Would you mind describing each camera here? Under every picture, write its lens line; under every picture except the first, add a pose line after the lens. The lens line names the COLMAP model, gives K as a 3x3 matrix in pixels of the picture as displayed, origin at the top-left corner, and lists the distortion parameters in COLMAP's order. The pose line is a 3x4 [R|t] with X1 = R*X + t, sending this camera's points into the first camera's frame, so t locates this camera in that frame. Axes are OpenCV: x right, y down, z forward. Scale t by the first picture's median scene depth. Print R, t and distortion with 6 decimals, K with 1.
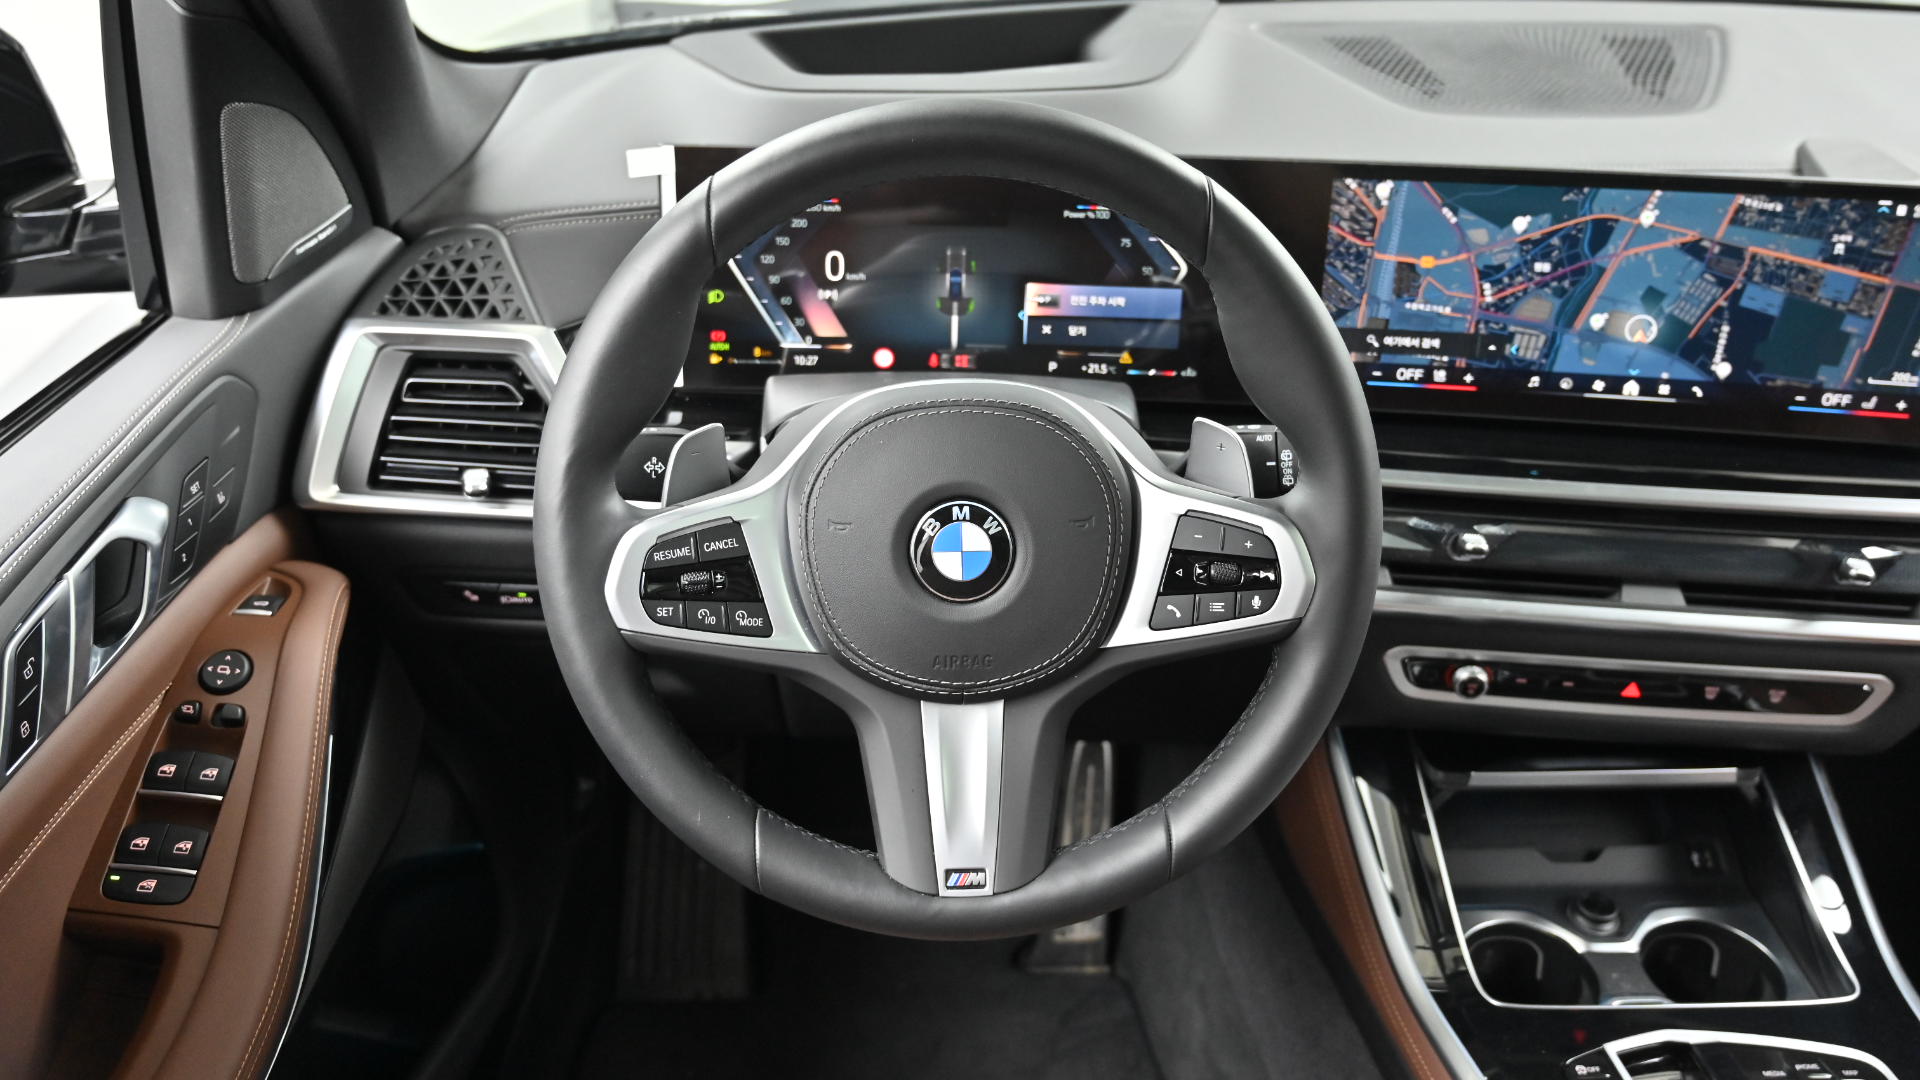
lens RADIAL K [[1557.3, 0, 960.0], [0, 1557.3, 540.0], [0, 0, 1]] dist [-0.008601, 0.005360]
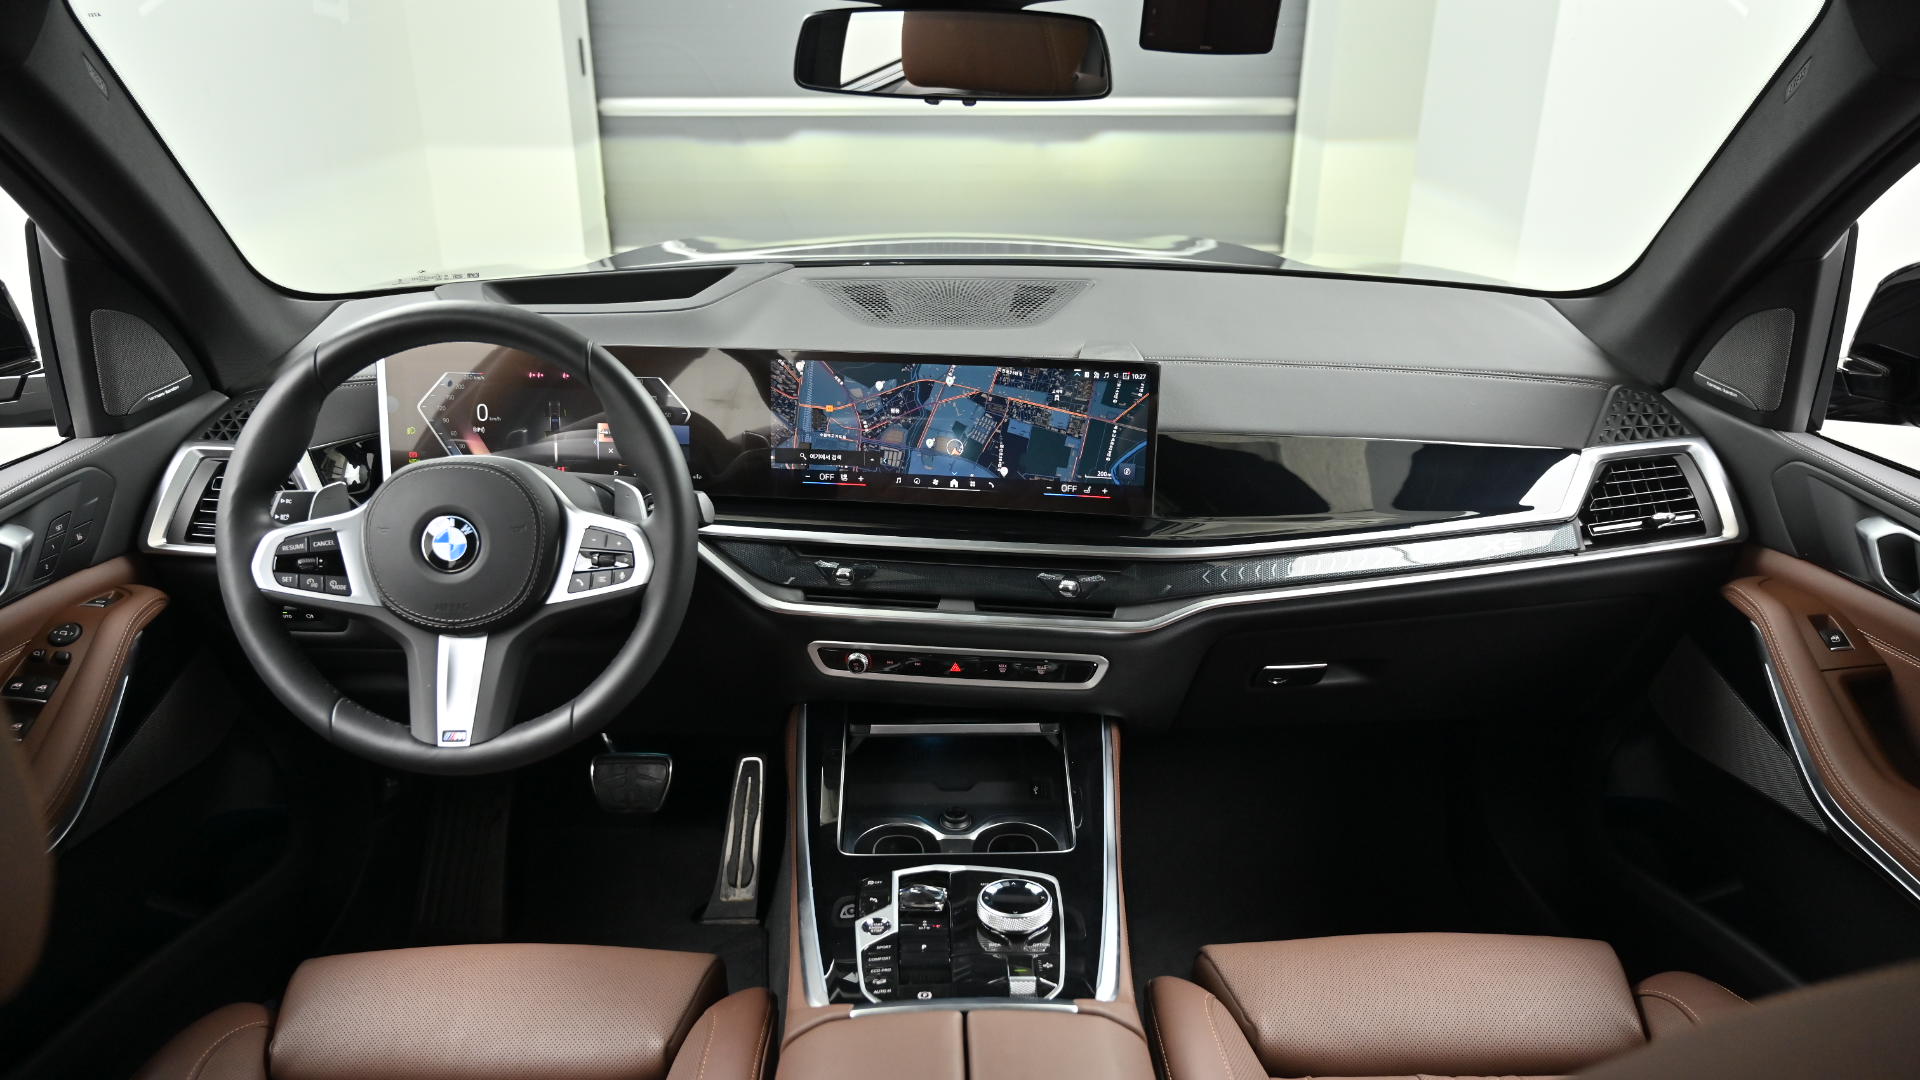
lens RADIAL K [[1302.8, 0, 961.1], [0, 1302.8, 551.6], [0, 0, 1]] dist [-0.002599, -0.001103]
pose [[0.999987, 0.001947, -0.004706, 0.459048], [-0.002592, 0.989996, -0.141069, 0.174029], [0.004384, 0.141080, 0.989989, -0.368730]]
